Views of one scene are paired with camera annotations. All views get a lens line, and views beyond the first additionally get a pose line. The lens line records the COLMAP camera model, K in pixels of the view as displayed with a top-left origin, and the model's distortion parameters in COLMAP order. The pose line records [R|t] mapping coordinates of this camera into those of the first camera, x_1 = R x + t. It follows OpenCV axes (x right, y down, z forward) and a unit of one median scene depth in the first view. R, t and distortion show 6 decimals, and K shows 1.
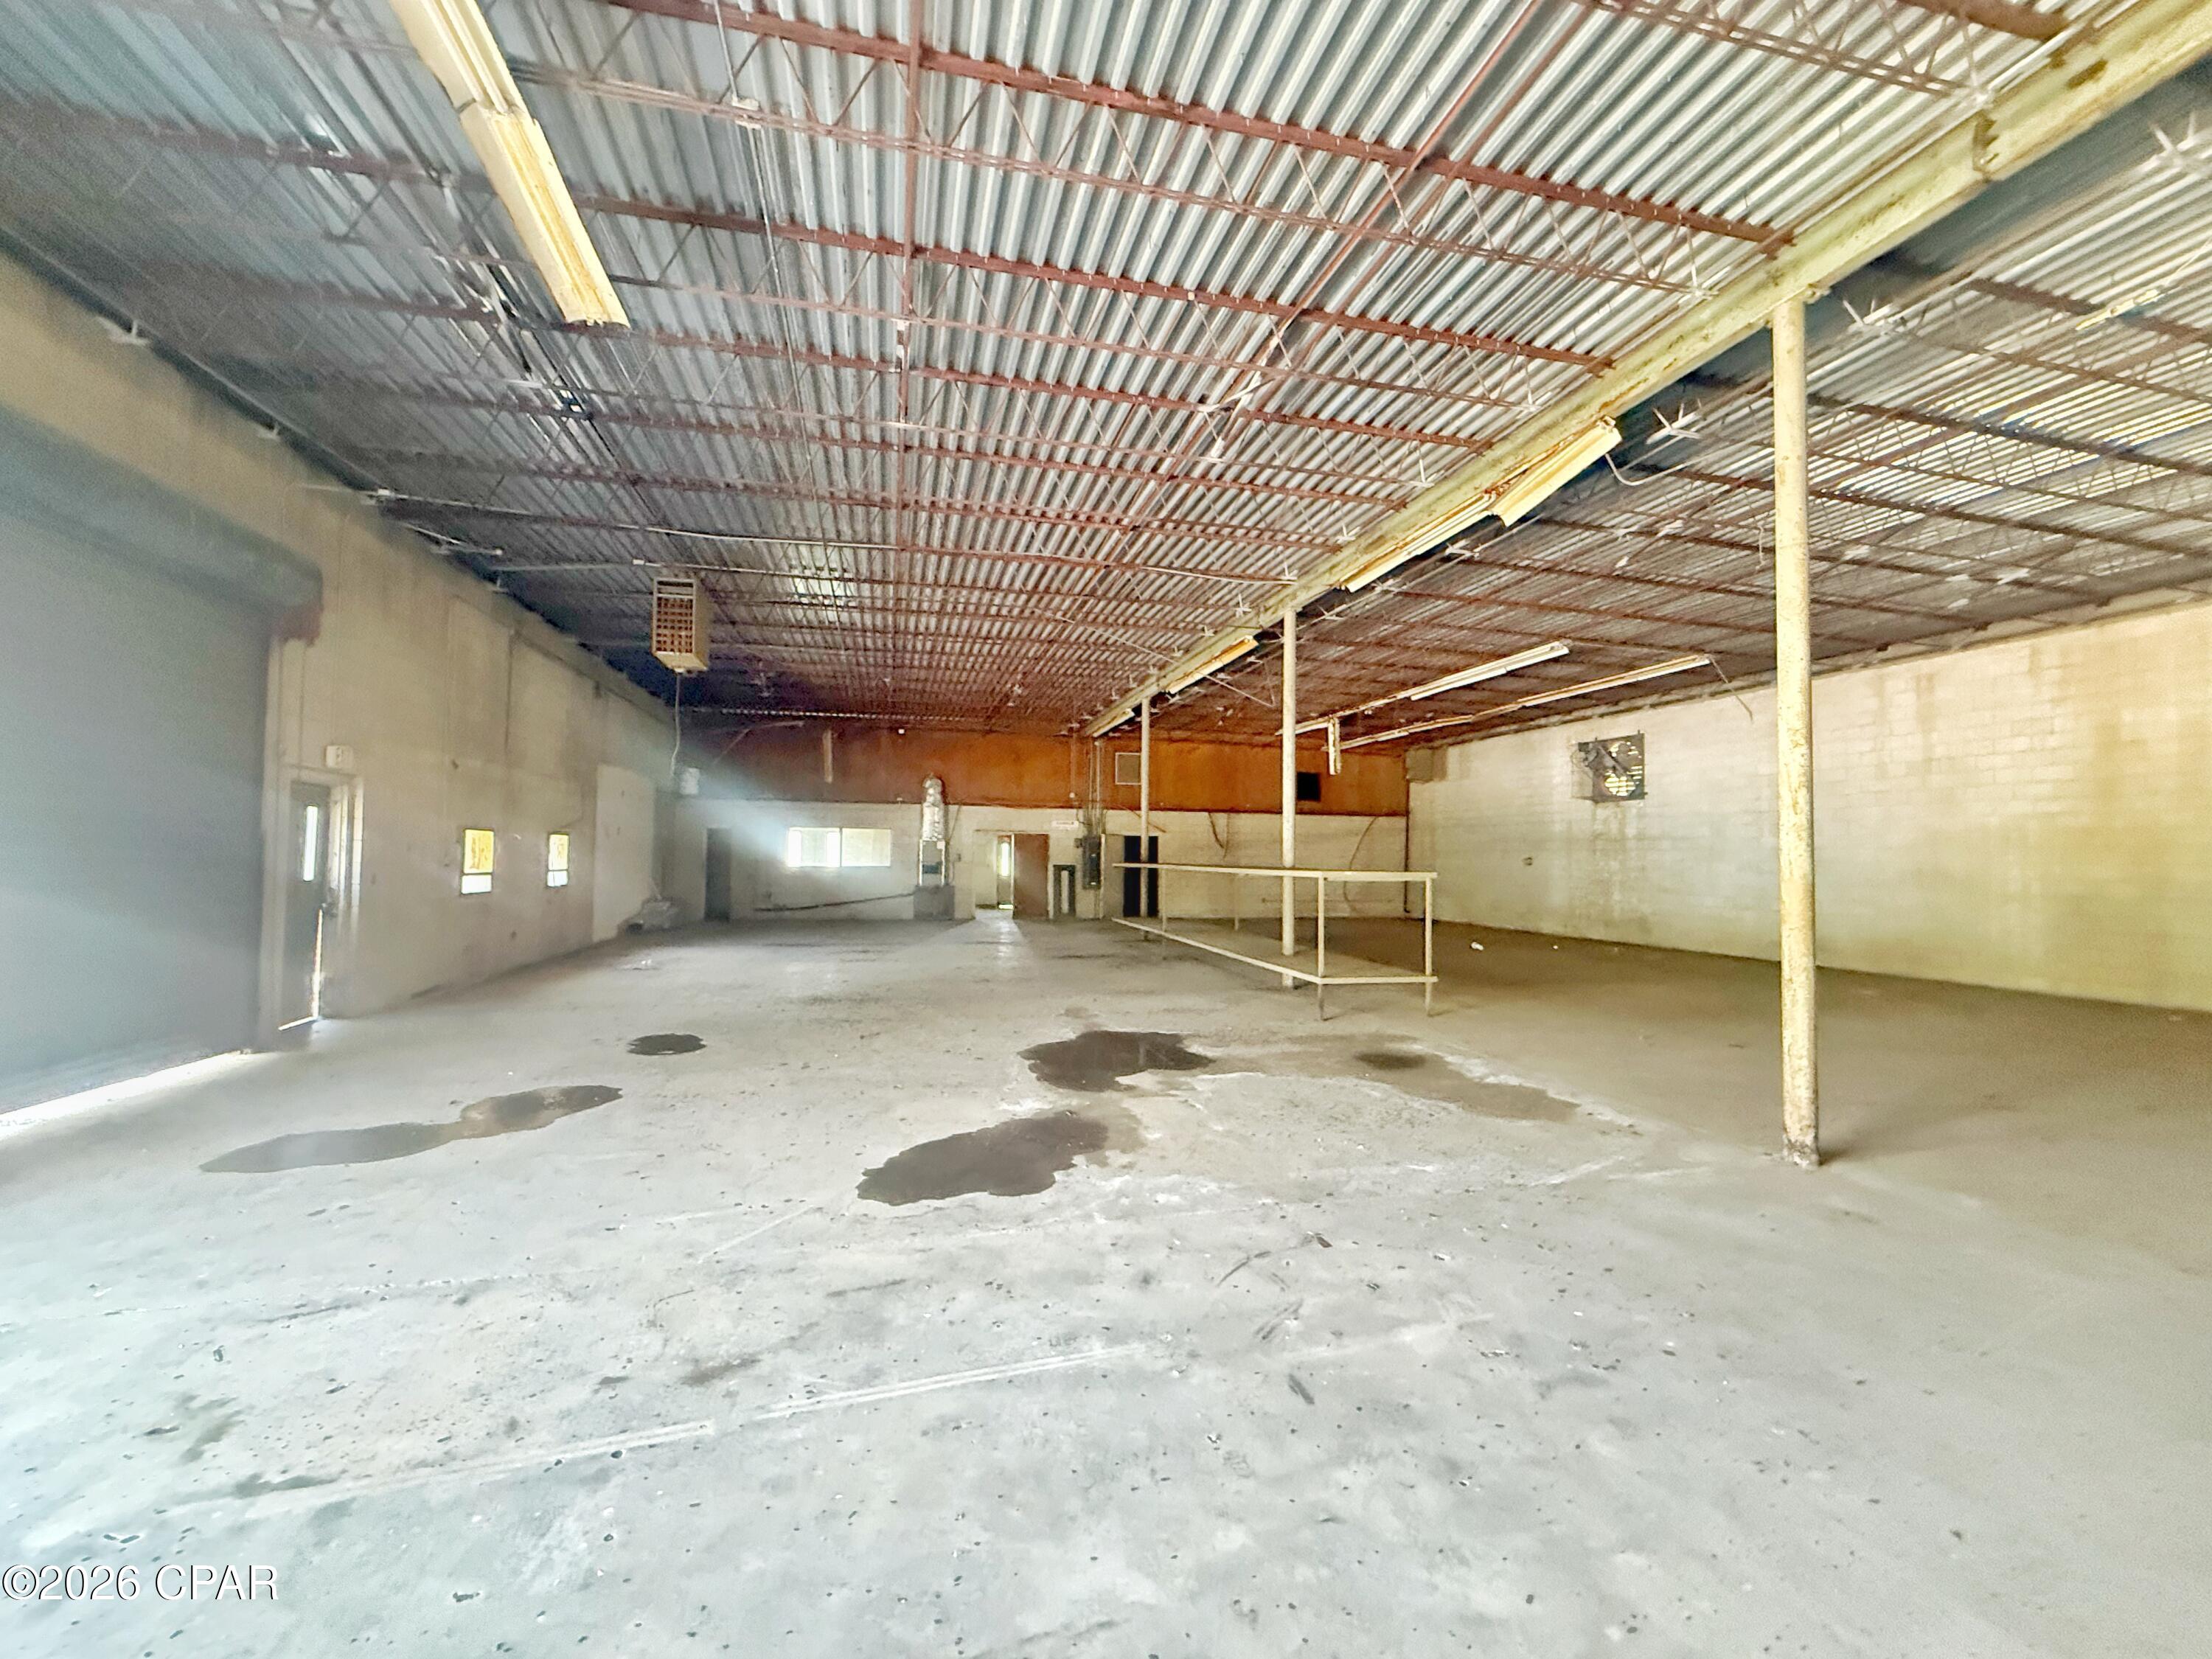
lens RADIAL K [[890.2, 0, 1100.0], [0, 890.2, 840.9], [0, 0, 1]] dist [0.022777, -0.008160]
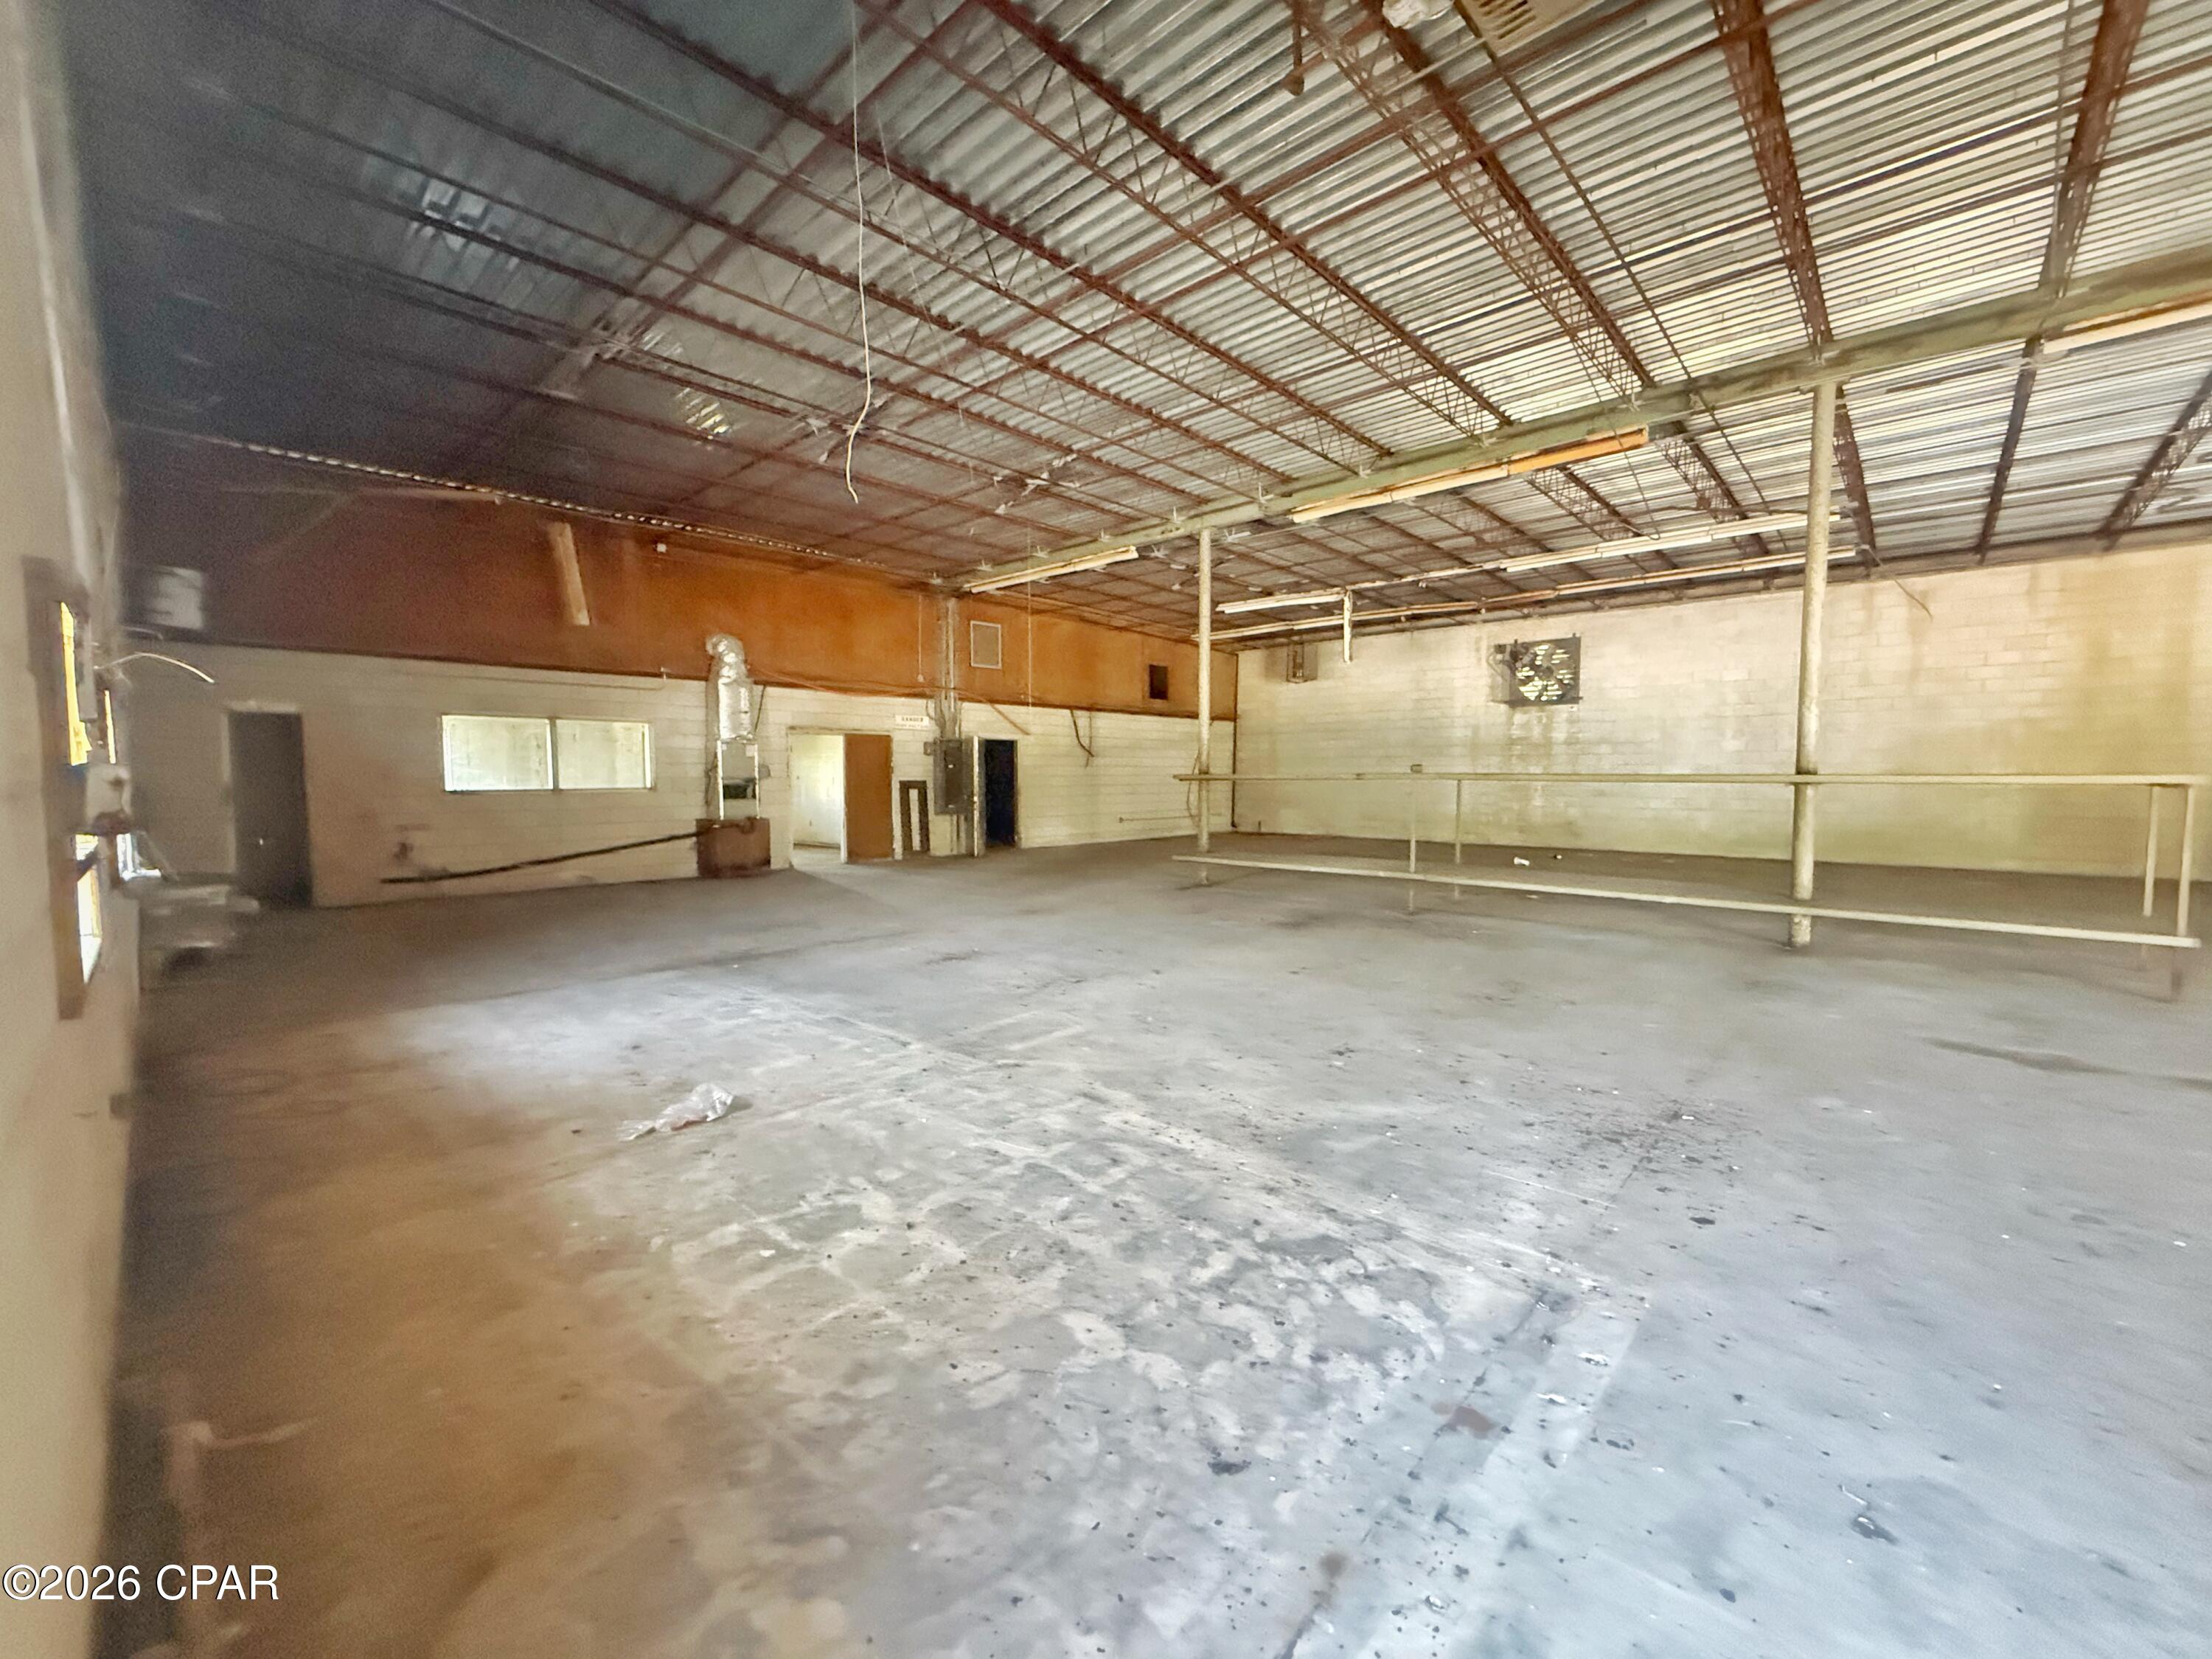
lens RADIAL K [[890.2, 0, 1100.0], [0, 890.2, 840.9], [0, 0, 1]] dist [0.022777, -0.008160]
pose [[0.829880, -0.054663, 0.555258, -0.355173], [0.000570, 0.995272, 0.097129, 0.007616], [-0.557942, -0.080288, 0.825987, 0.408133]]
